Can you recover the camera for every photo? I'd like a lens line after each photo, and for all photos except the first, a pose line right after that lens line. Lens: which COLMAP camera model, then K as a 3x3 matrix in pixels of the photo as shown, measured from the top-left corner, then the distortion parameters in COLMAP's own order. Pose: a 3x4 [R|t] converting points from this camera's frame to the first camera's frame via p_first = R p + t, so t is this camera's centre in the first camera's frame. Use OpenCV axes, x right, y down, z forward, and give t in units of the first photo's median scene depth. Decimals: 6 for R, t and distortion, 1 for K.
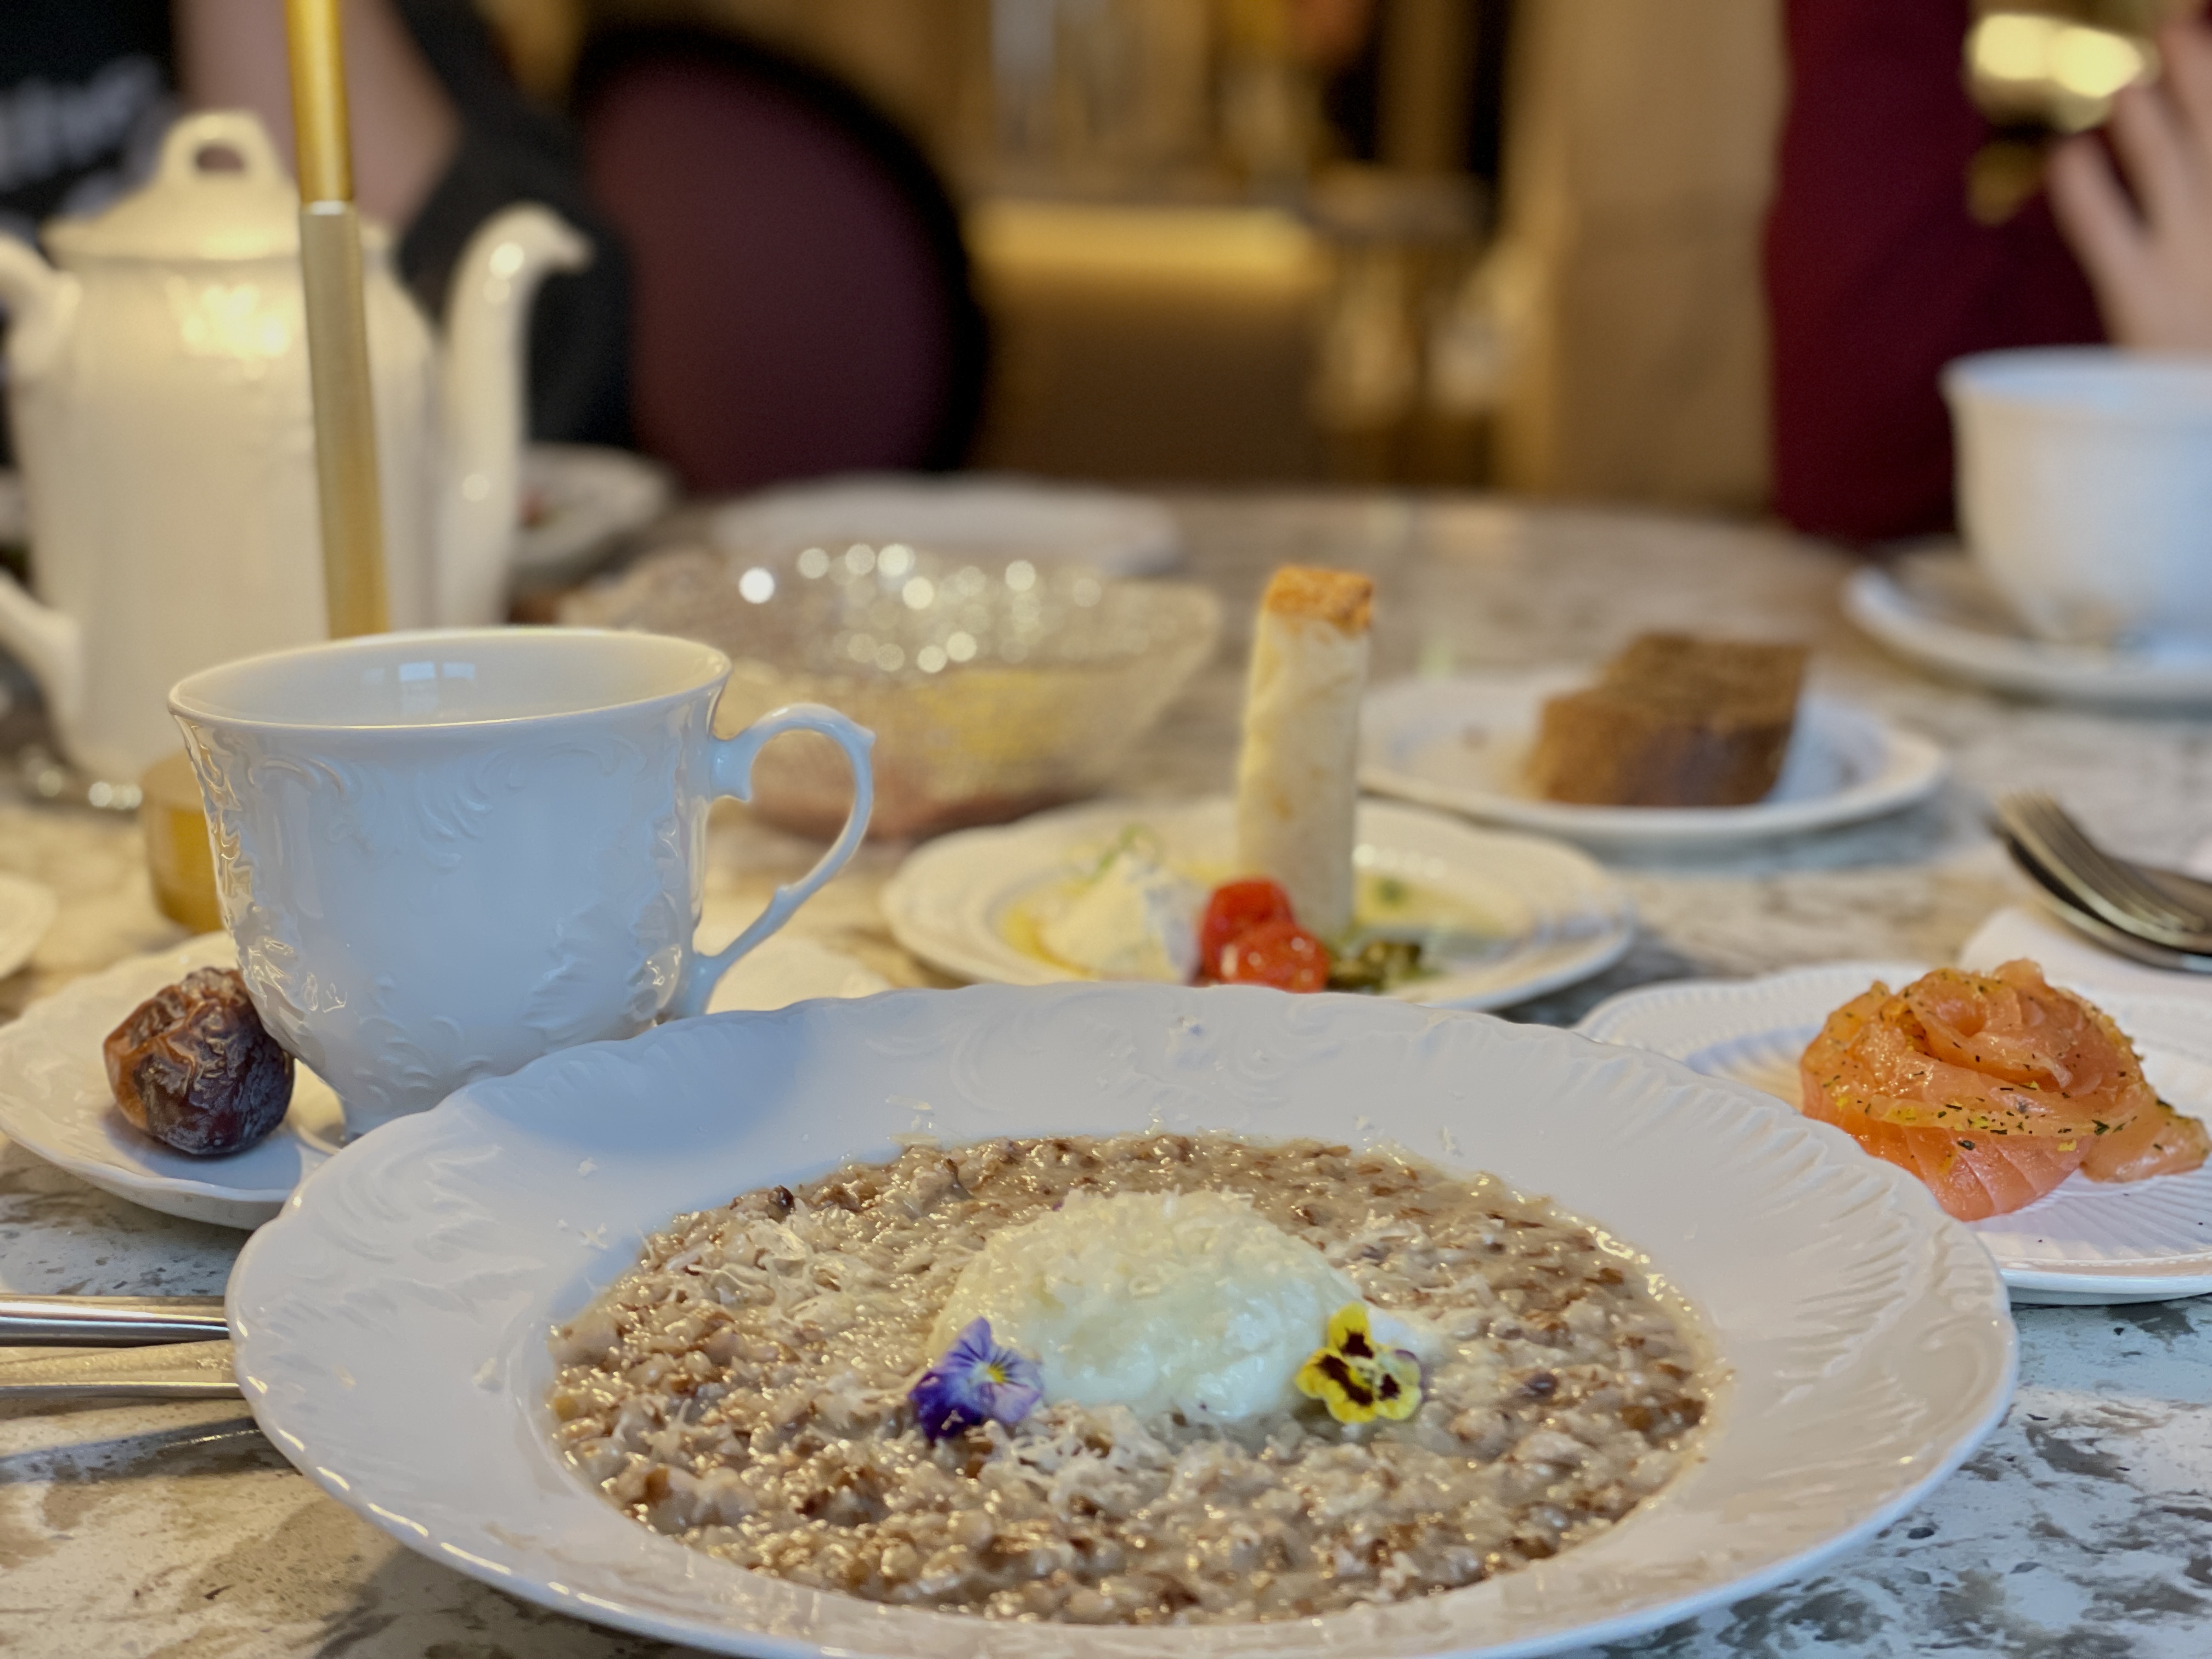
lens RADIAL K [[3385.6, 0, 1106.0], [0, 3385.6, 829.5], [0, 0, 1]] dist [0.024317, 0.085217]
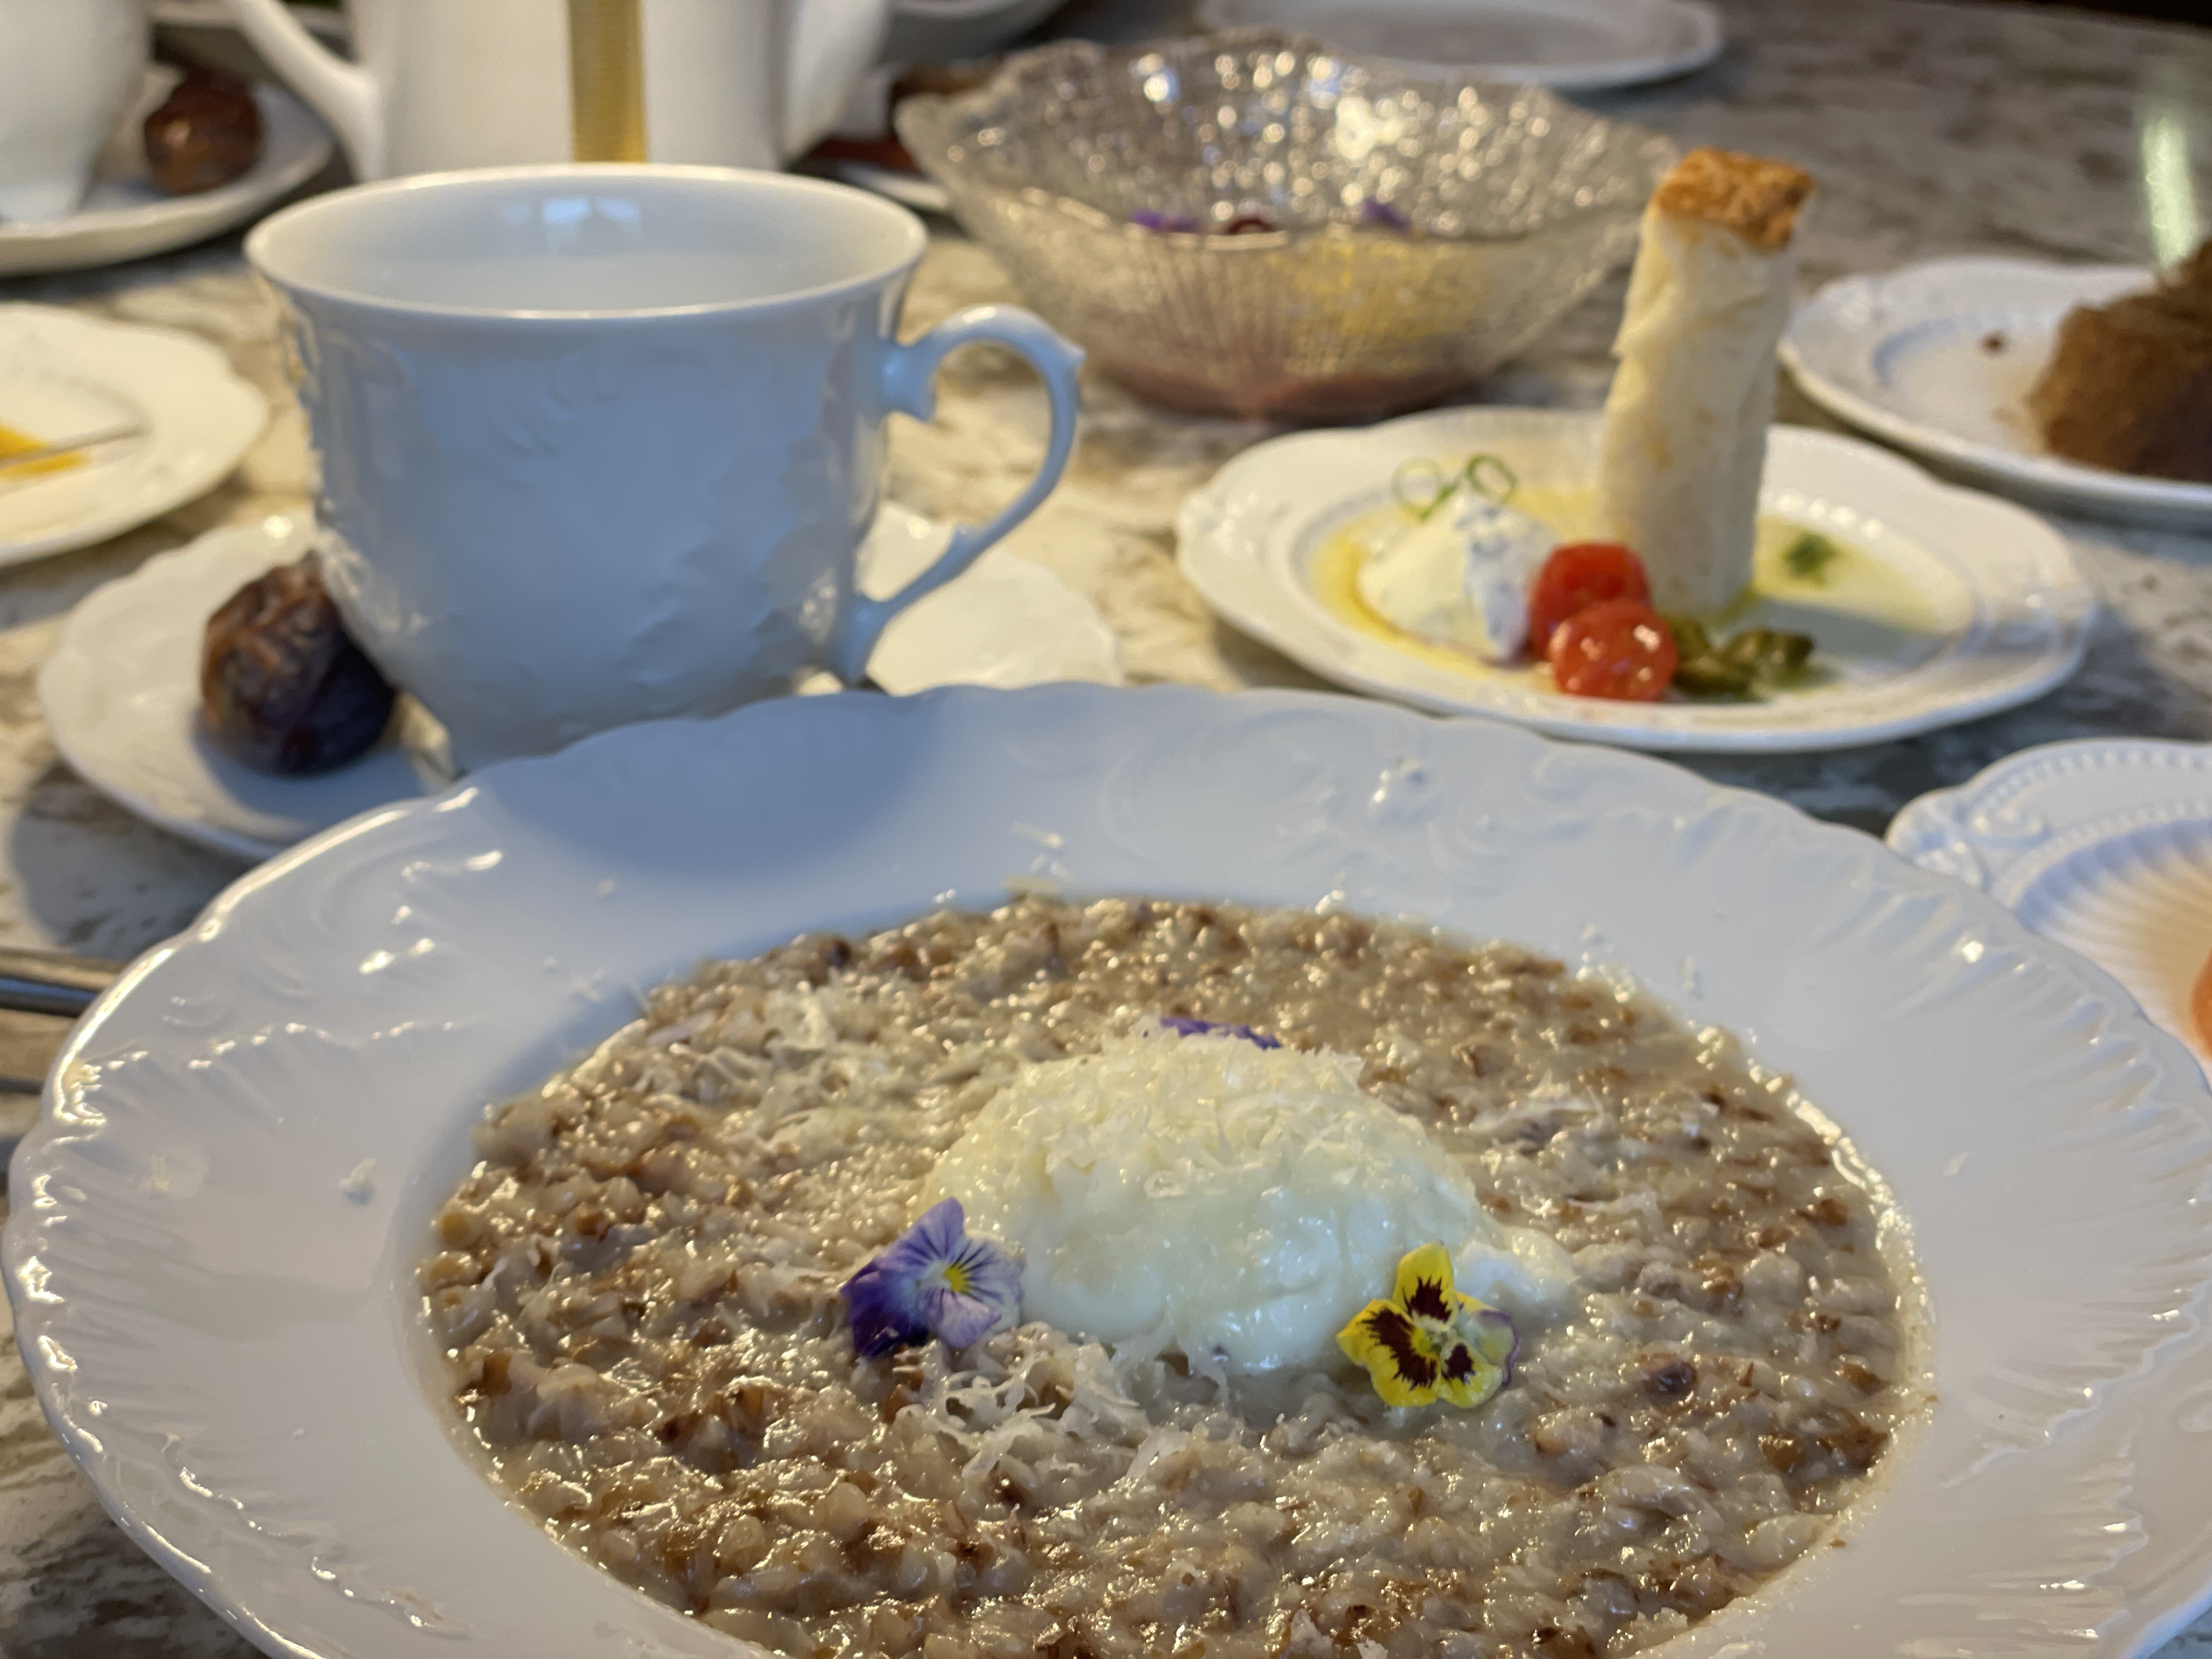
lens RADIAL K [[3385.6, 0, 1106.0], [0, 3385.6, 829.5], [0, 0, 1]] dist [0.024317, 0.085217]
pose [[0.973122, 0.124194, -0.193929, 0.132445], [-0.087302, 0.978209, 0.188378, -0.086302], [0.213099, -0.166384, 0.962759, 0.251758]]
